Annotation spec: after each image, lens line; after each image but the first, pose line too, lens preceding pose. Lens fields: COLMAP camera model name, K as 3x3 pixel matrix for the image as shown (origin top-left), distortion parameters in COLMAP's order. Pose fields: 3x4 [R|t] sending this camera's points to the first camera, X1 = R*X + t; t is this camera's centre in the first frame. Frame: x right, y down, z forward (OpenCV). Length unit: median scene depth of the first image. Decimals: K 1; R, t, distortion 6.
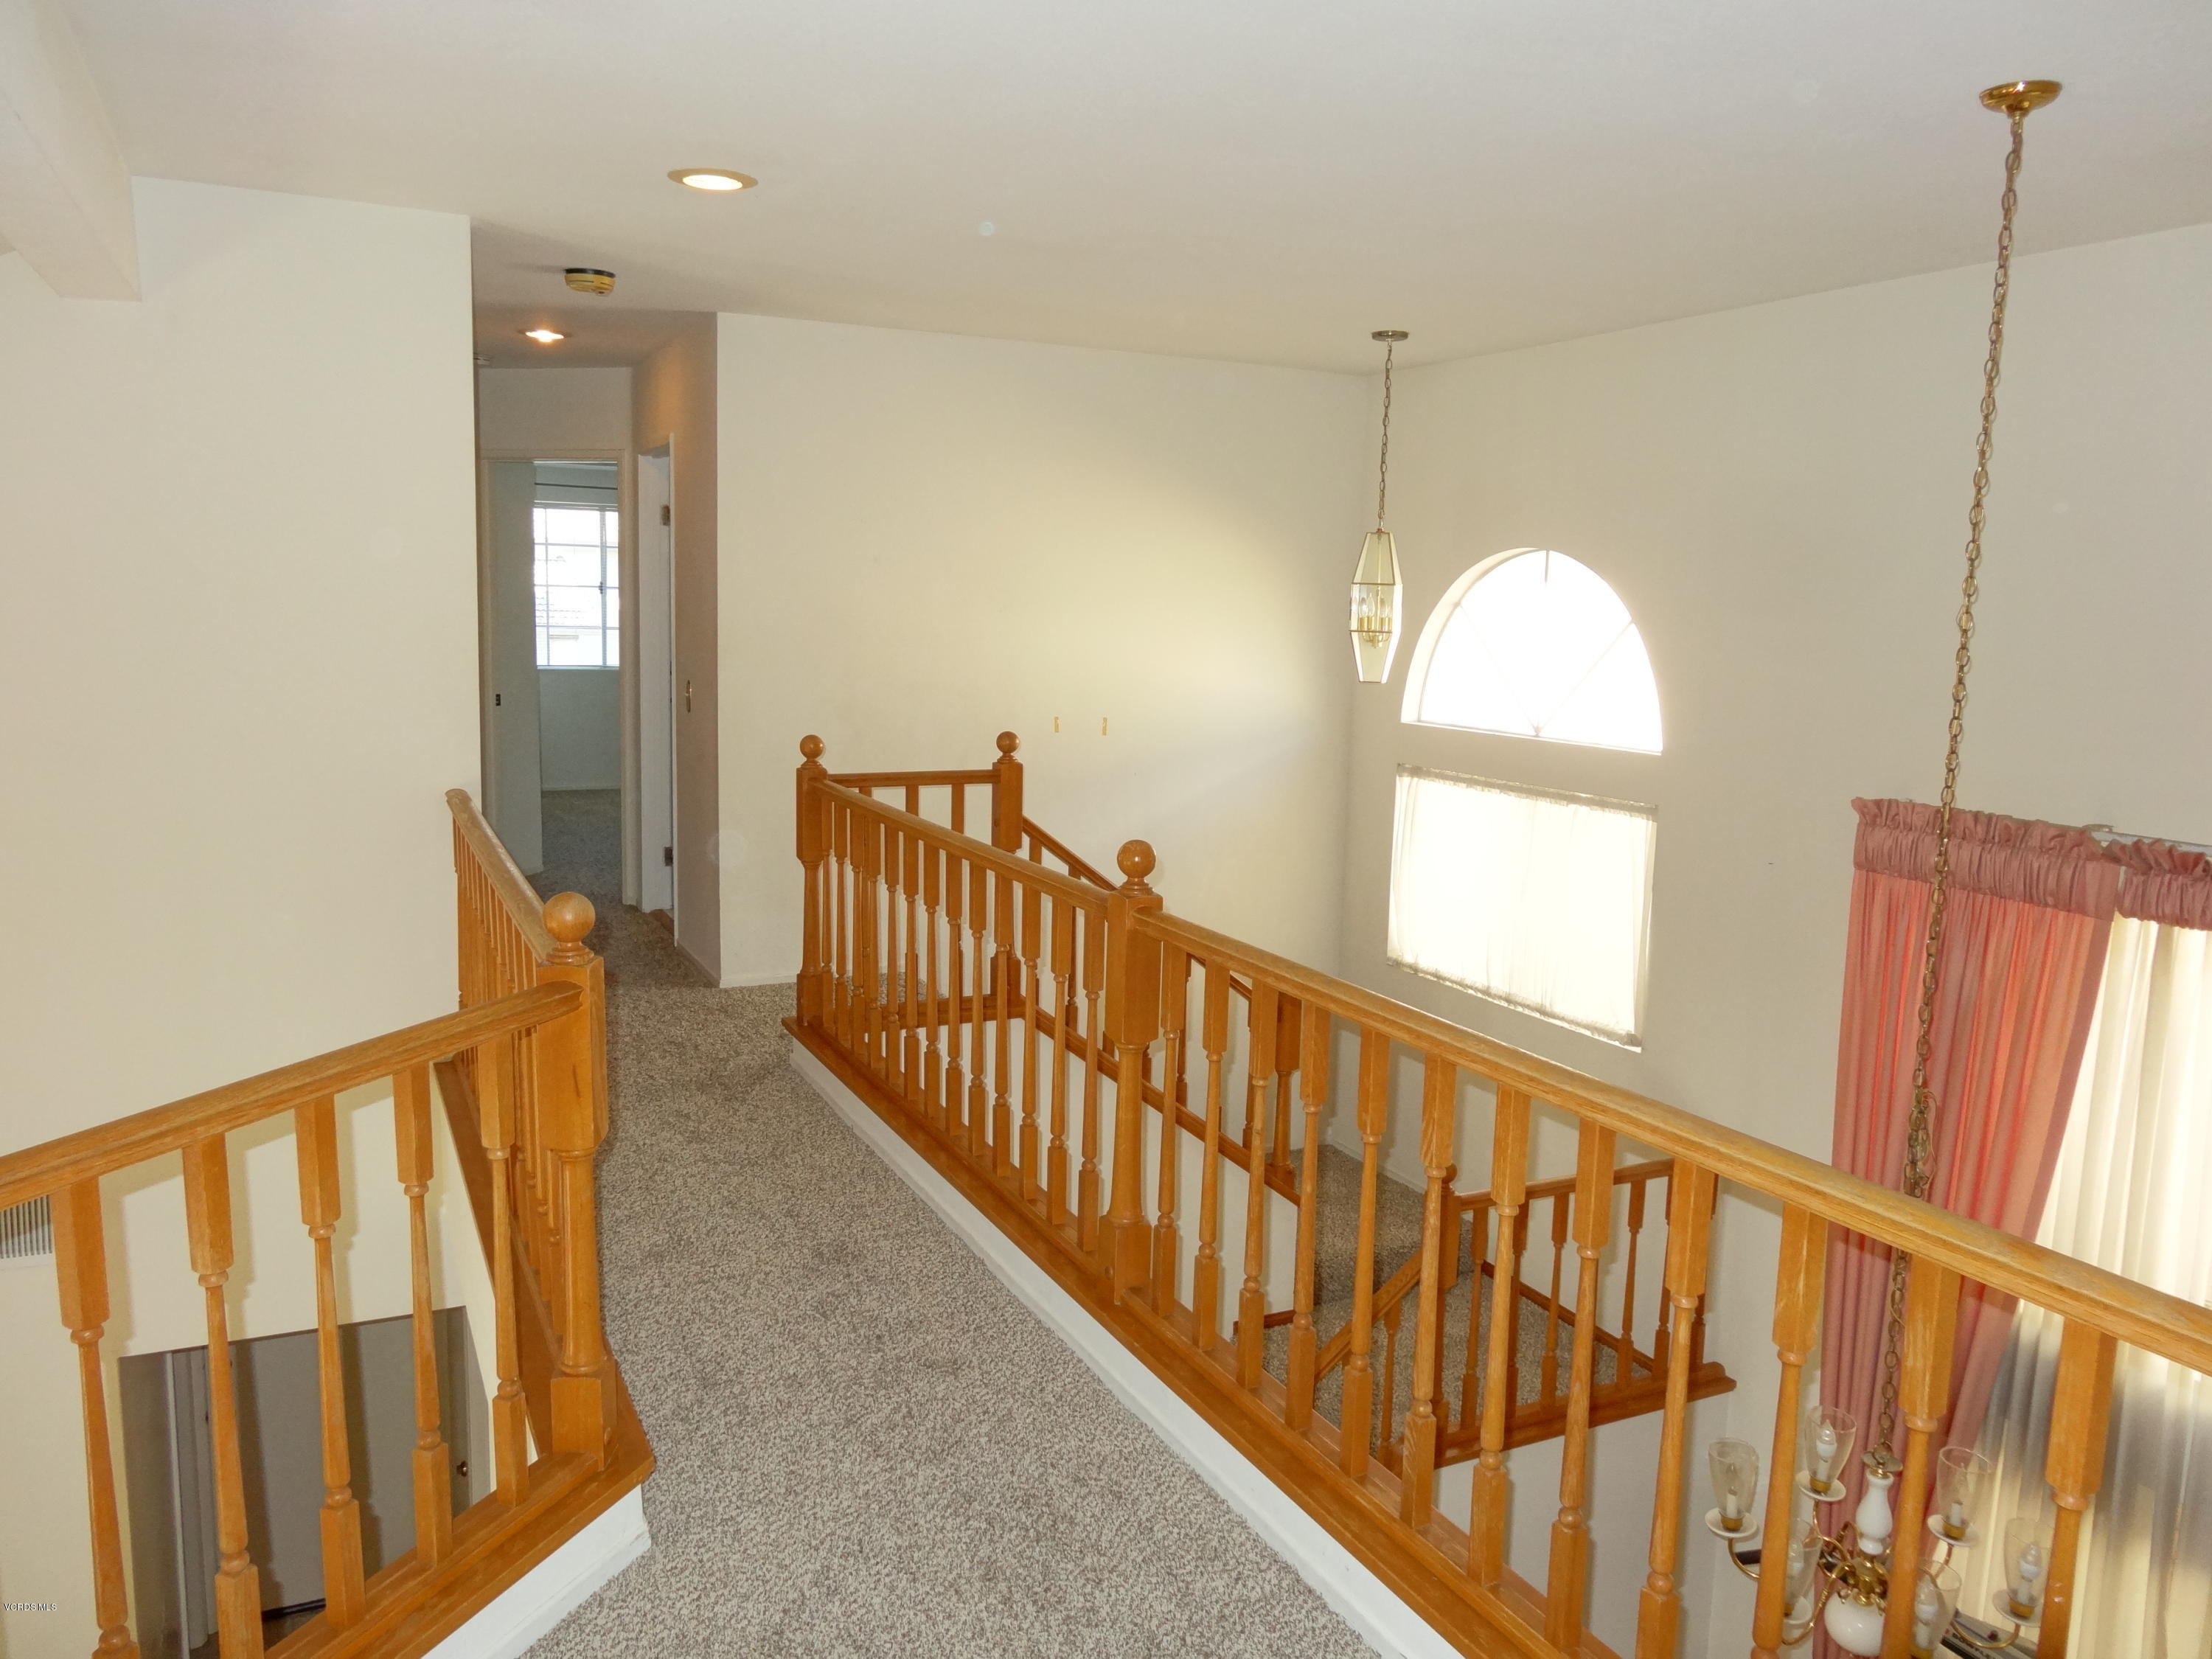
lens RADIAL K [[1618.3, 0, 1116.6], [0, 1618.3, 831.6], [0, 0, 1]] dist [-0.002184, -0.009590]
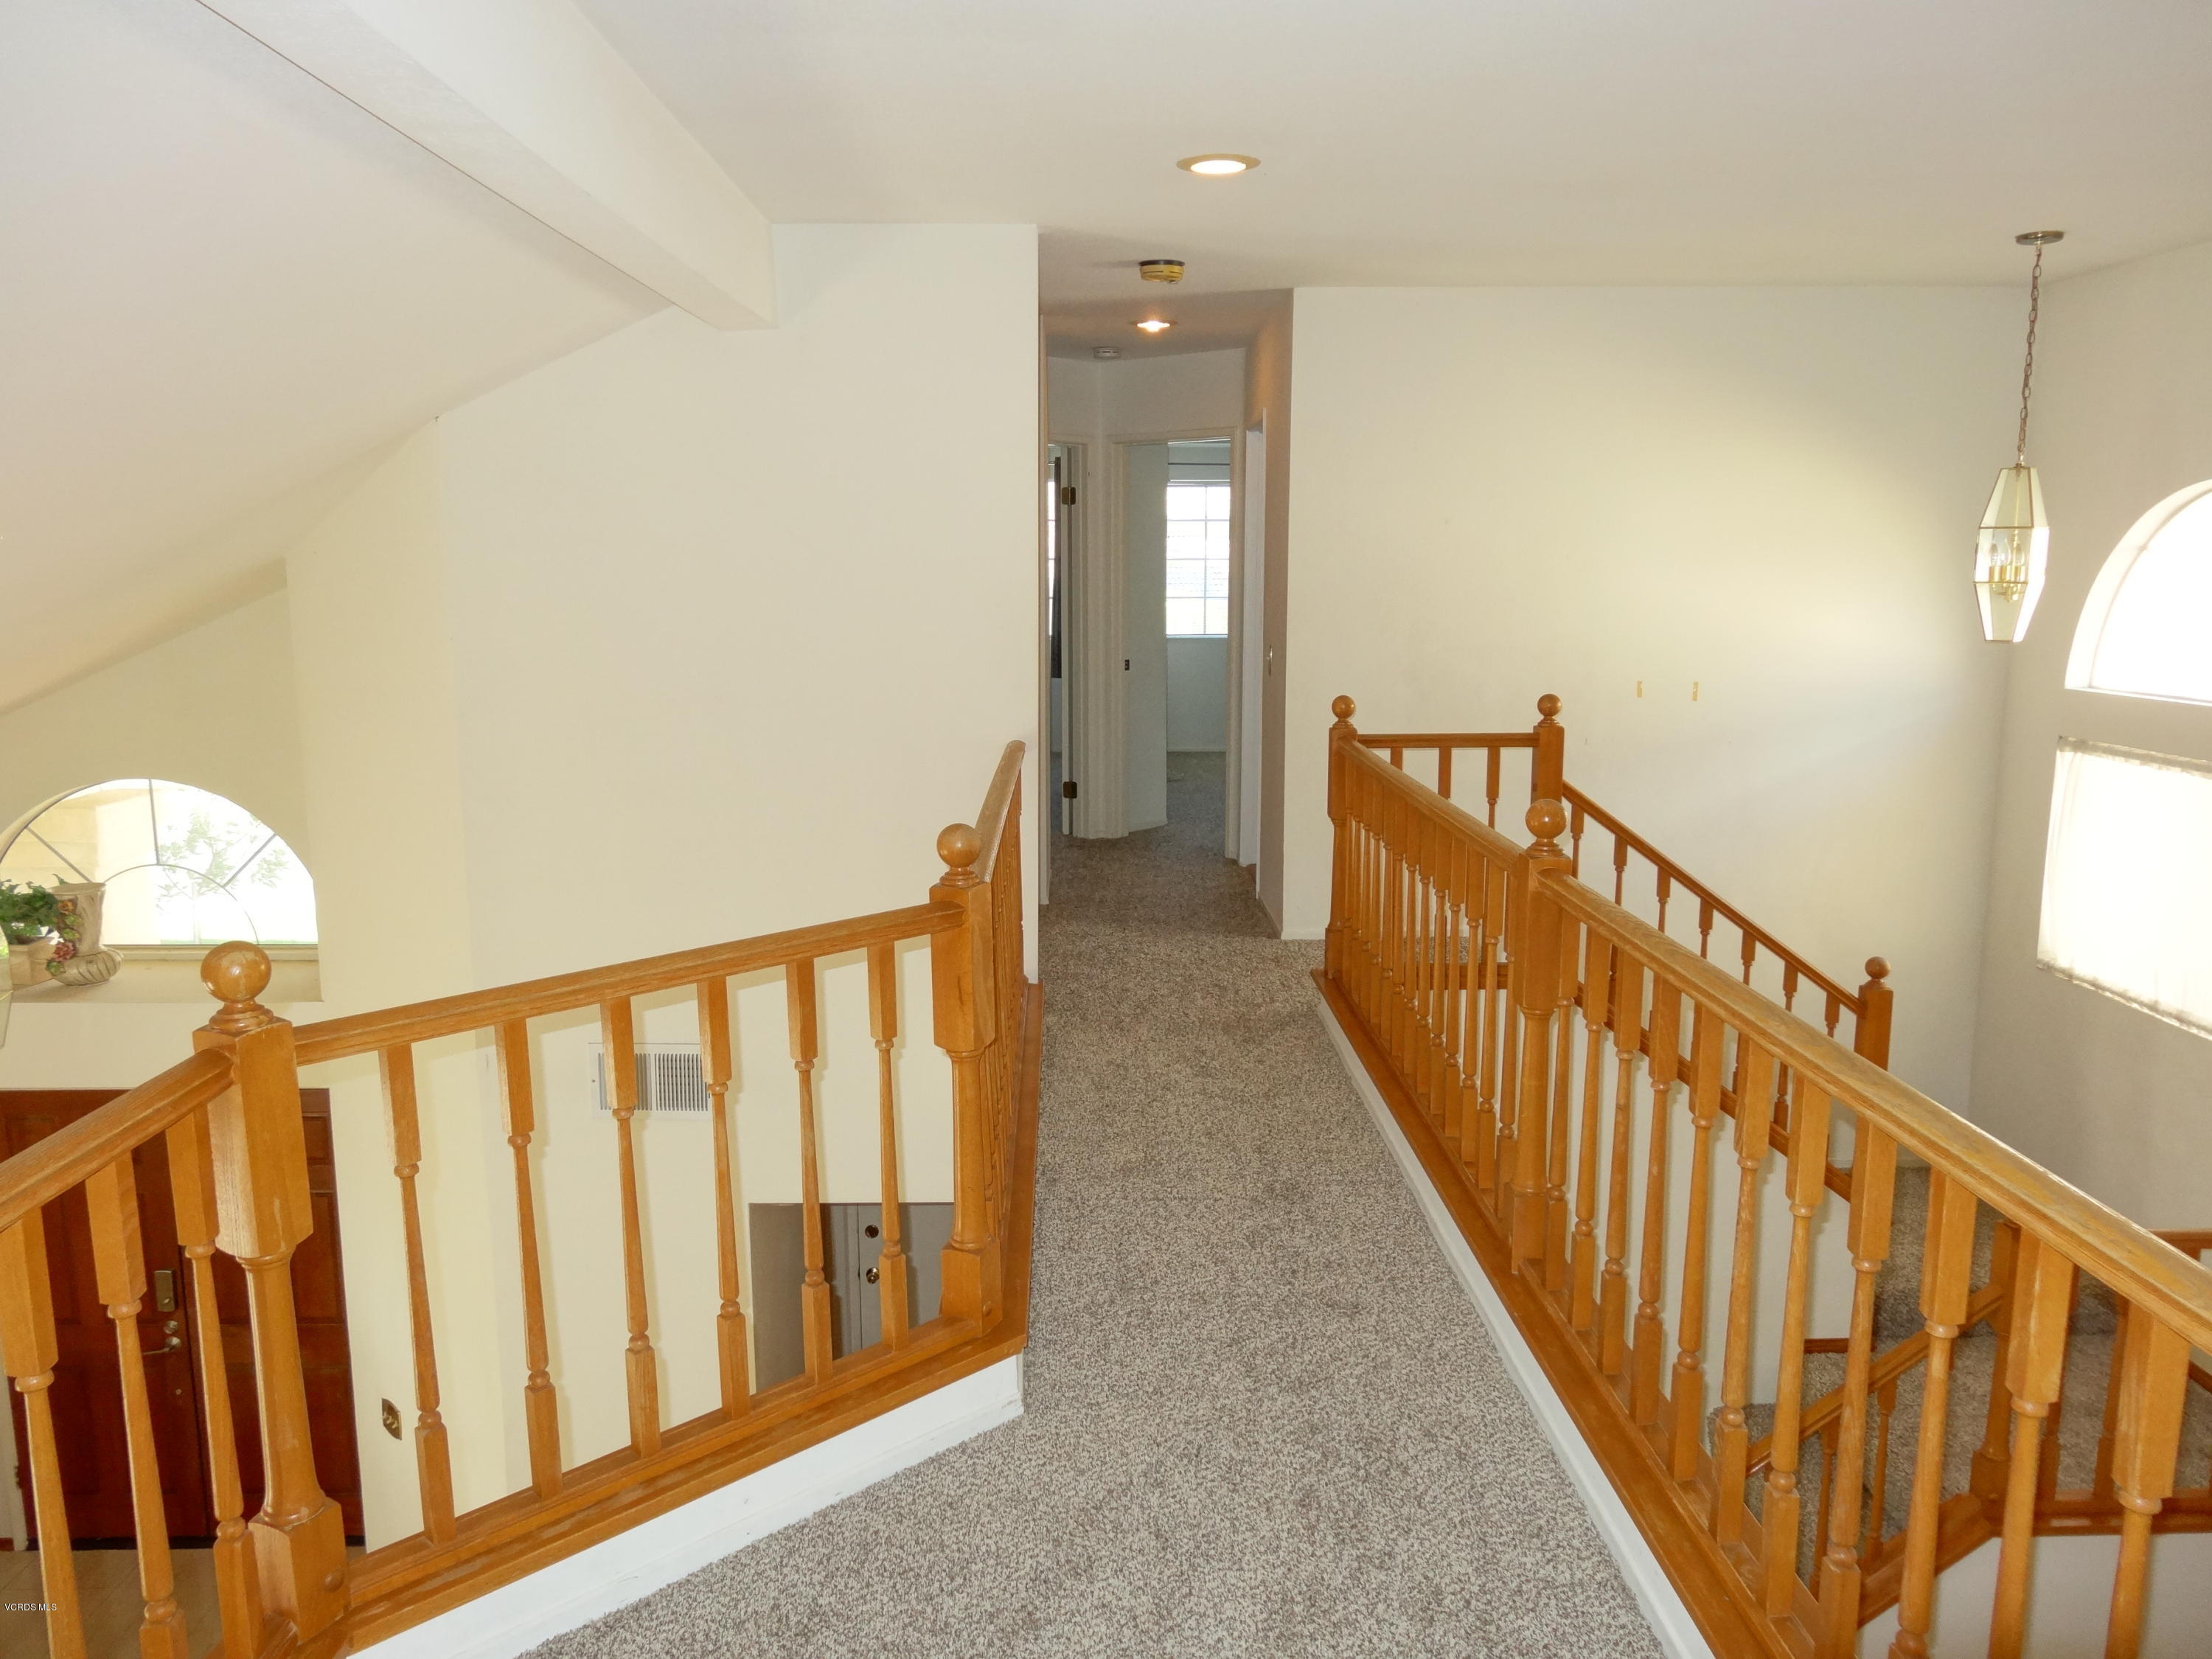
lens RADIAL K [[1618.3, 0, 1111.1], [0, 1618.3, 834.5], [0, 0, 1]] dist [-0.002184, -0.009590]
pose [[0.906634, 0.041053, -0.419917, 0.134576], [-0.032838, 0.999102, 0.026775, 0.006504], [0.420639, -0.010486, 0.907167, 0.009658]]
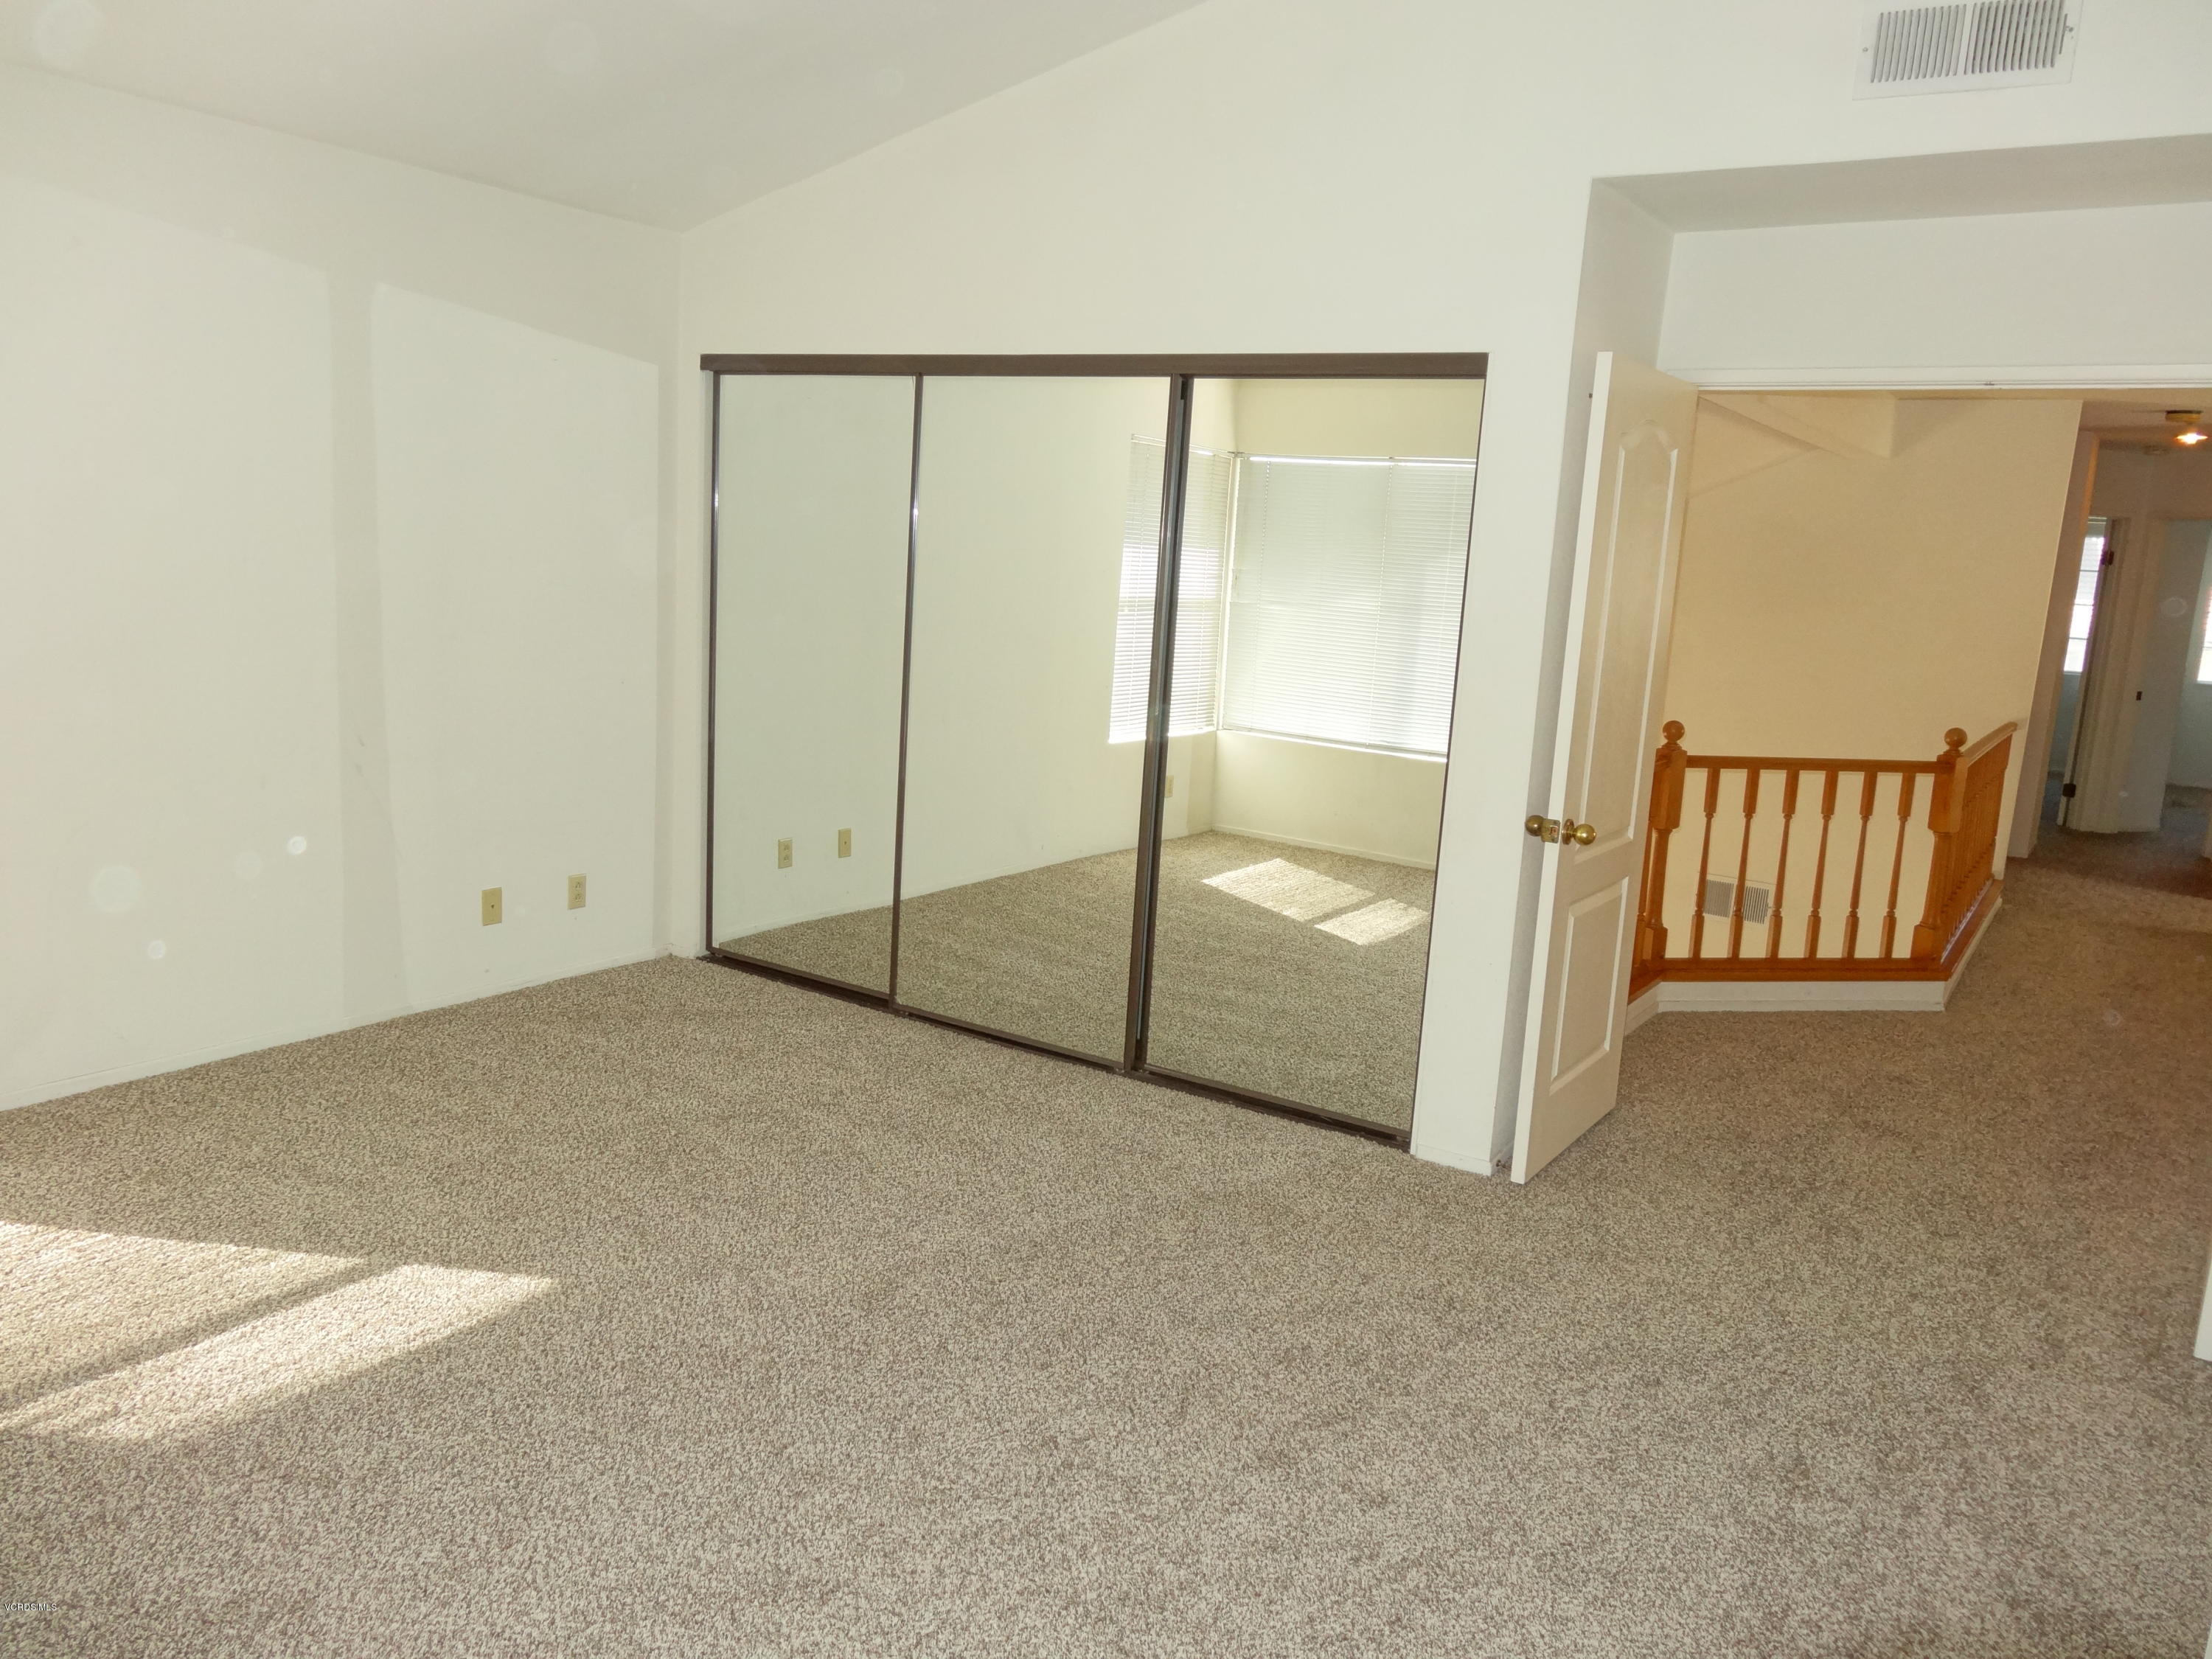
lens RADIAL K [[1618.3, 0, 1093.8], [0, 1618.3, 841.5], [0, 0, 1]] dist [-0.002184, -0.009590]
pose [[0.500104, 0.153457, -0.852260, 0.663655], [-0.161304, 0.983456, 0.082428, 0.128756], [0.850810, 0.096251, 0.516584, -0.813411]]
